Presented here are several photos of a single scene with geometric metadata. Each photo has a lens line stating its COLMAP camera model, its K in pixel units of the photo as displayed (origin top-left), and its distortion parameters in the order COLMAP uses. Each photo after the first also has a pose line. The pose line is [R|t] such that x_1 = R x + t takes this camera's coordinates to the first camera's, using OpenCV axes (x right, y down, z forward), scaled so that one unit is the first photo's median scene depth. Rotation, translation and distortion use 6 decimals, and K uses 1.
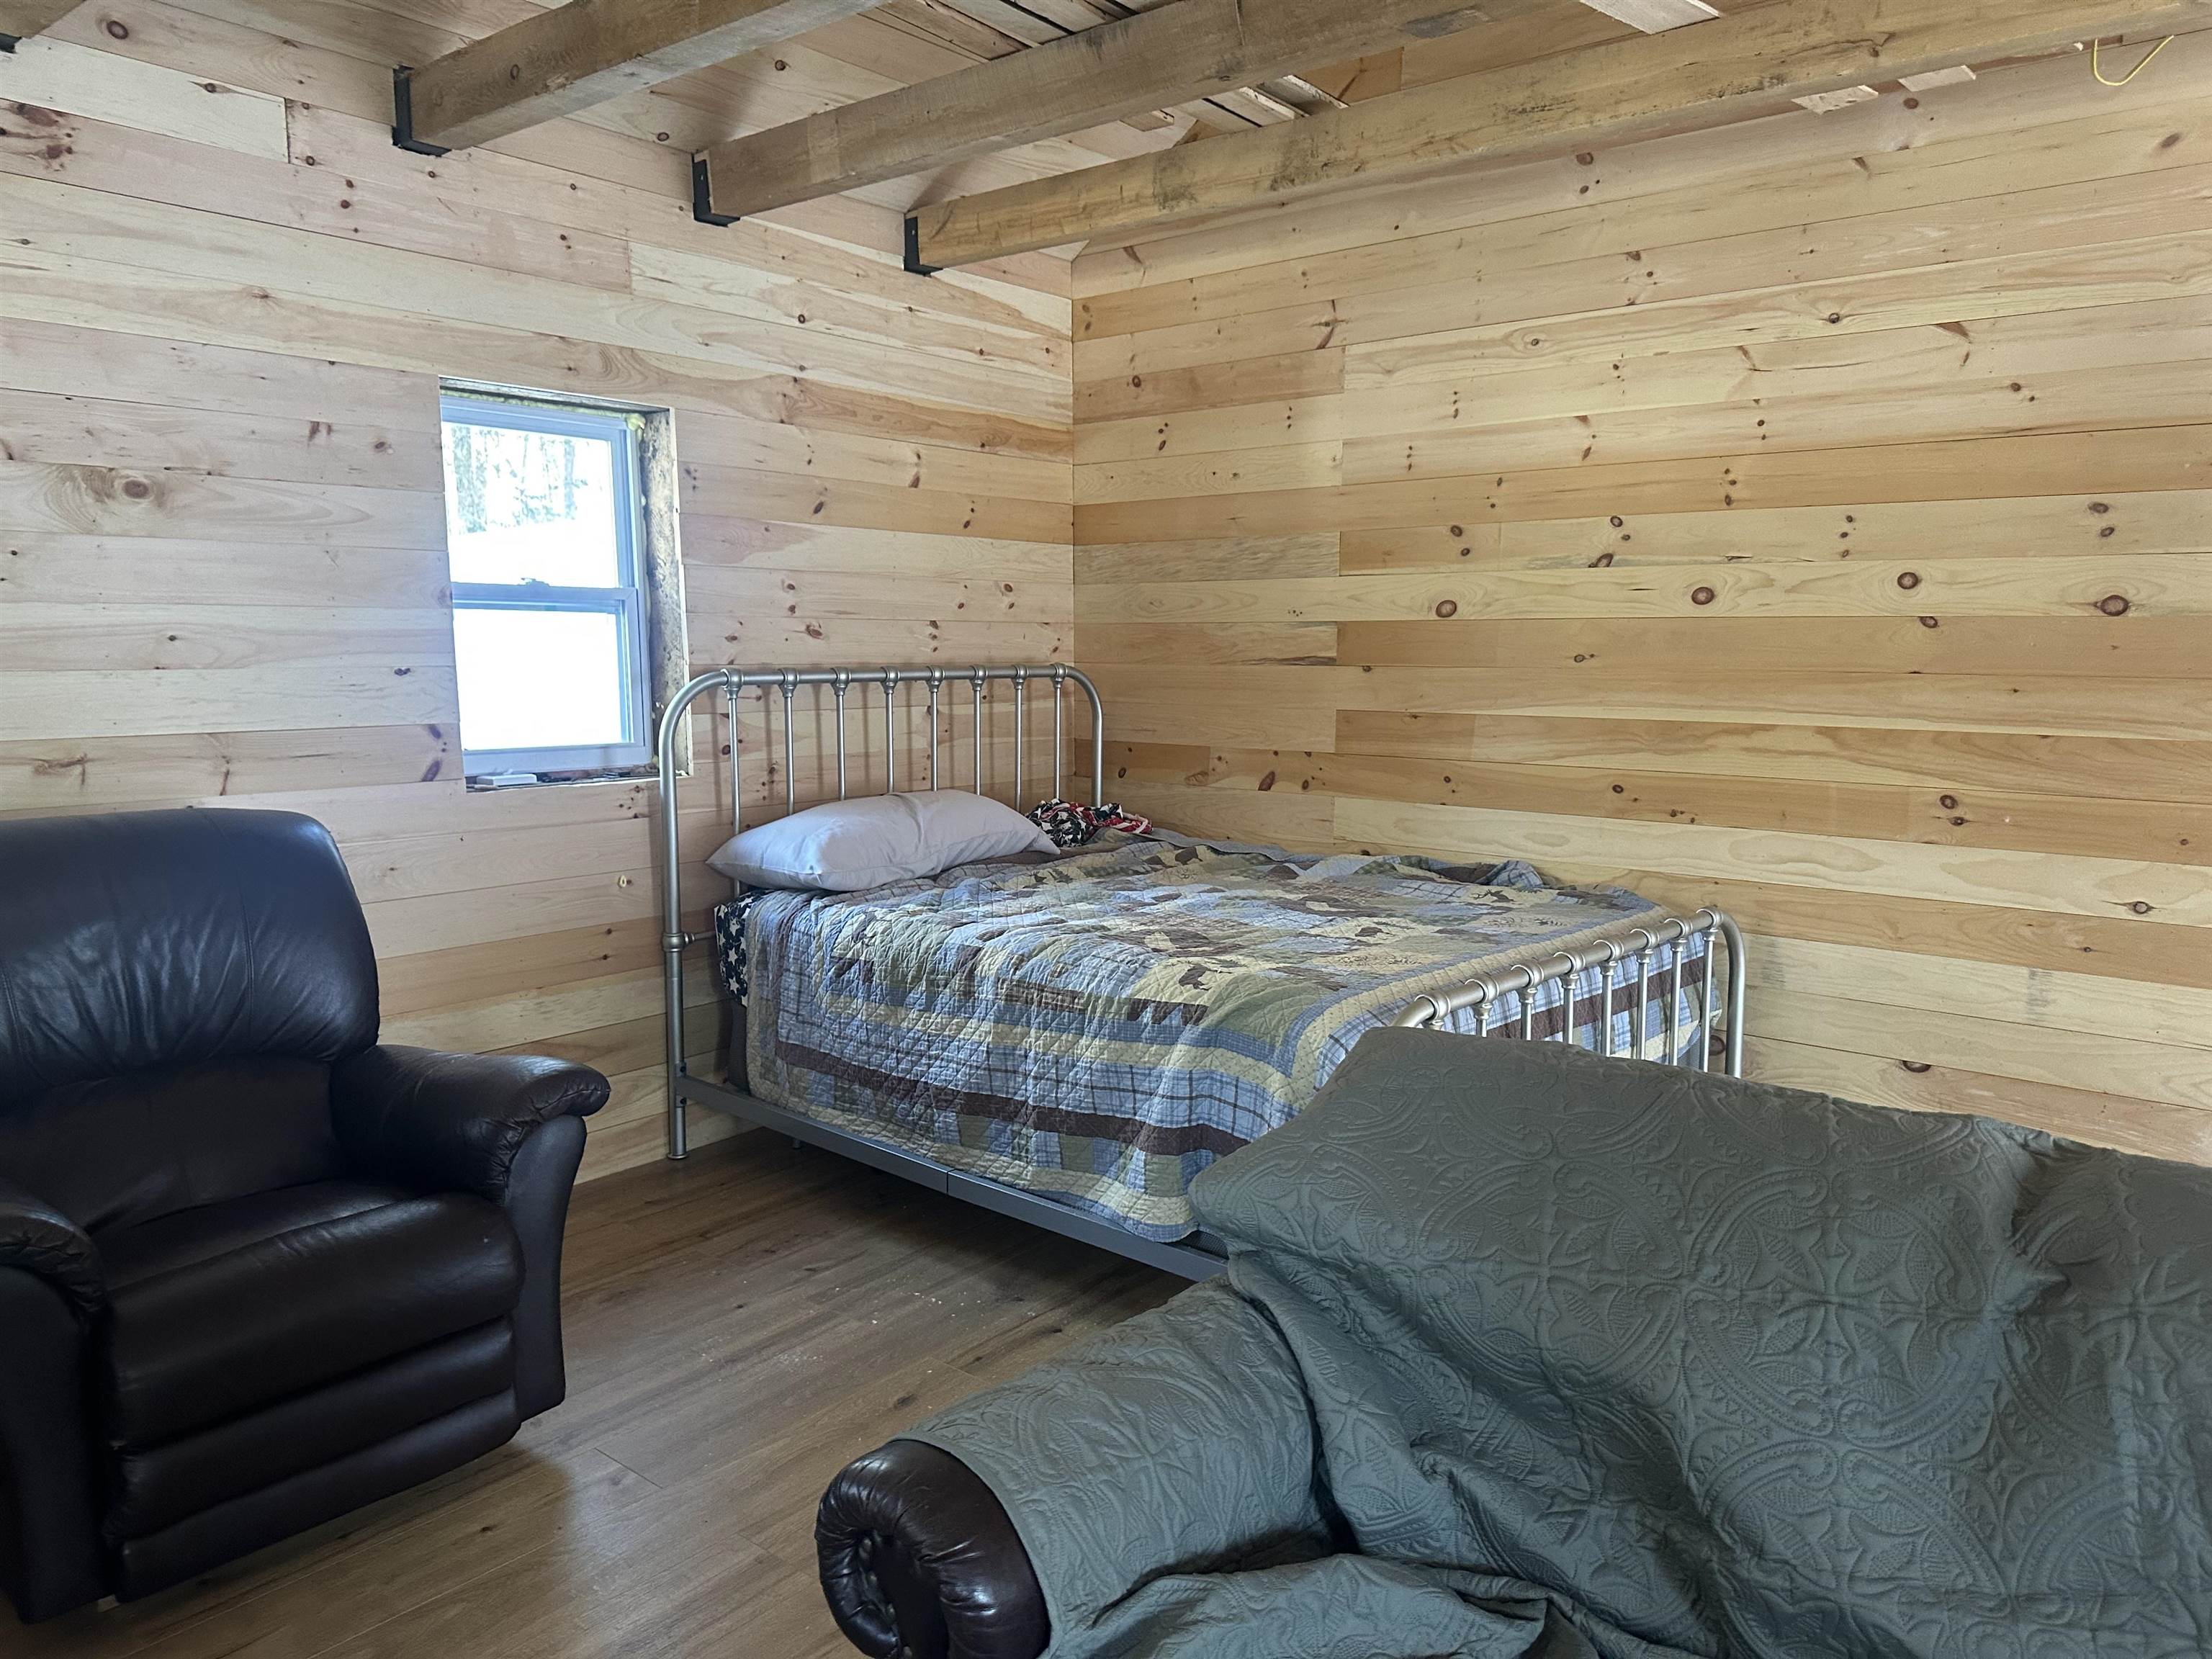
lens RADIAL K [[1548.7, 0, 1102.8], [0, 1548.7, 828.9], [0, 0, 1]] dist [0.088299, -0.087707]
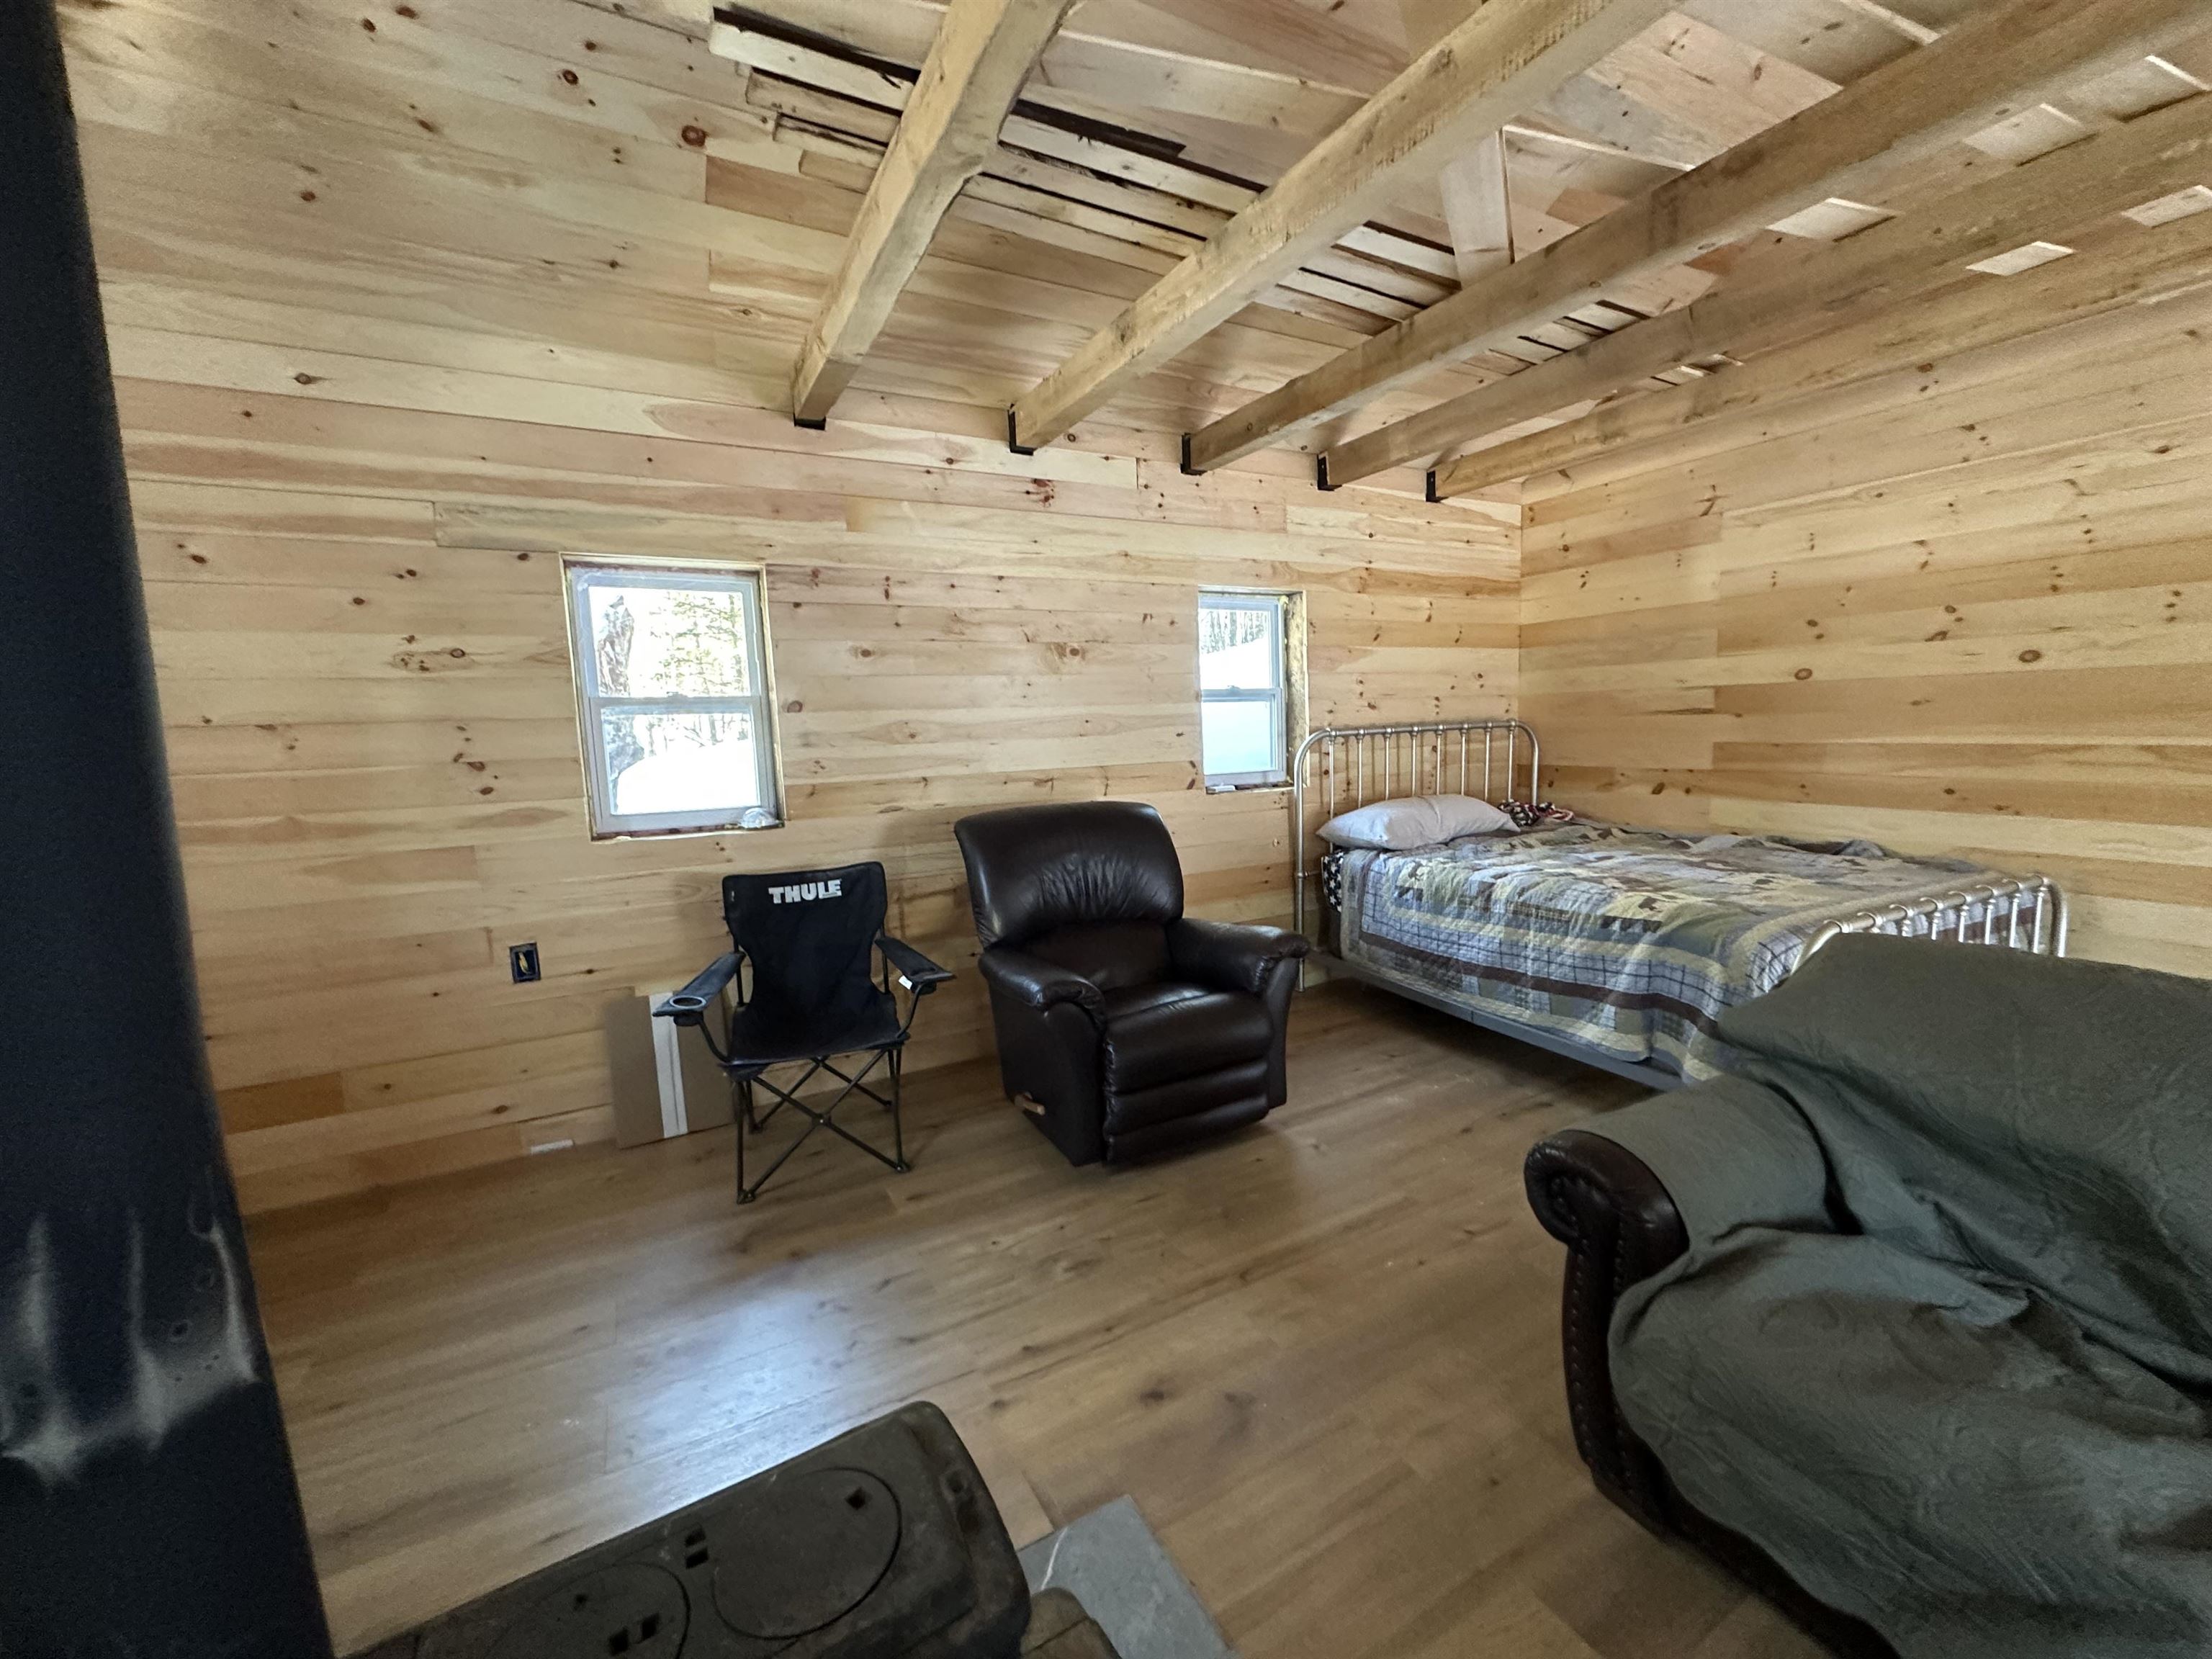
lens RADIAL K [[879.9, 0, 1103.6], [0, 879.9, 826.2], [0, 0, 1]] dist [-0.000076, 0.000982]
pose [[0.926058, 0.009815, -0.377254, -0.105389], [-0.009282, 0.999952, 0.003230, 0.013371], [0.377268, 0.000510, 0.926104, -0.070999]]
